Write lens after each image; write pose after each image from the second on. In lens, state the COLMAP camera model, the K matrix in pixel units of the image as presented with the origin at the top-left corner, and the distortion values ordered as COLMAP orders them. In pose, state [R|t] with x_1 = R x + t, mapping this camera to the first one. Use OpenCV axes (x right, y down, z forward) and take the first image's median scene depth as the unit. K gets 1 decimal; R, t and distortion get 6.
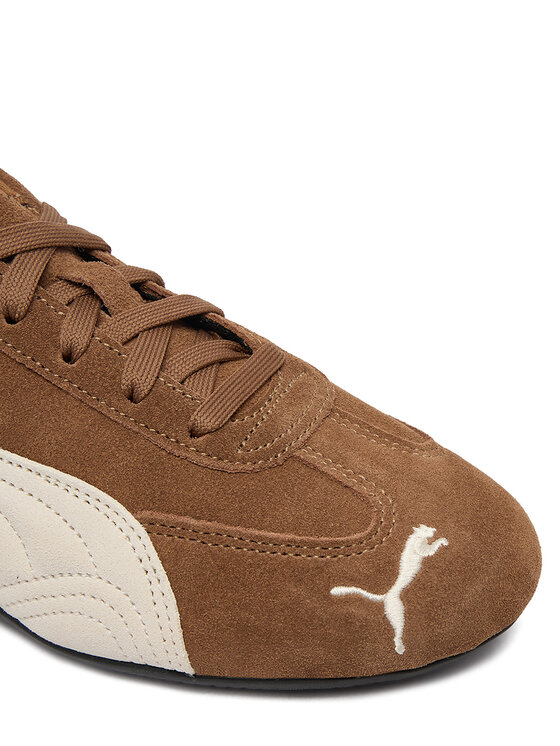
lens RADIAL K [[951.4, 0, 280.5], [0, 951.4, 372.5], [0, 0, 1]] dist [-0.039171, 0.000000]
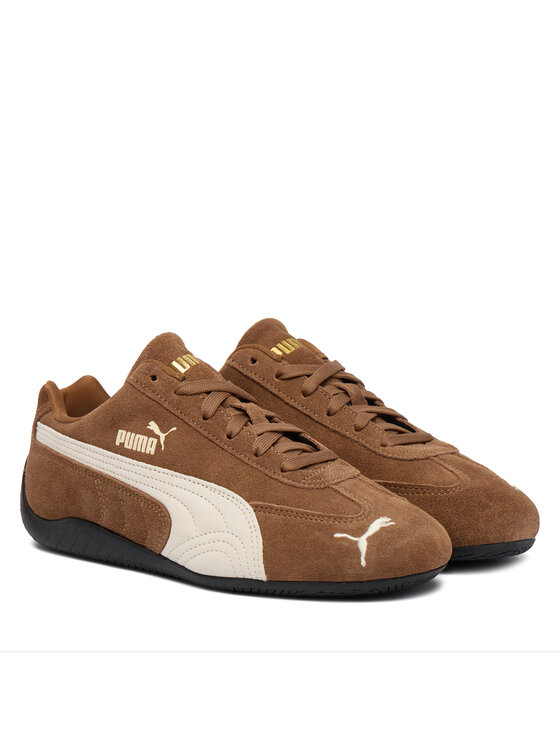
lens RADIAL K [[2194.0, 0, 280.0], [0, 2194.0, 373.0], [0, 0, 1]] dist [-0.013566, 0.000000]
pose [[0.974290, 0.052237, -0.219158, 0.947326], [-0.140113, 0.902241, -0.407835, 1.837646], [0.176429, 0.428057, 0.886363, -3.357633]]
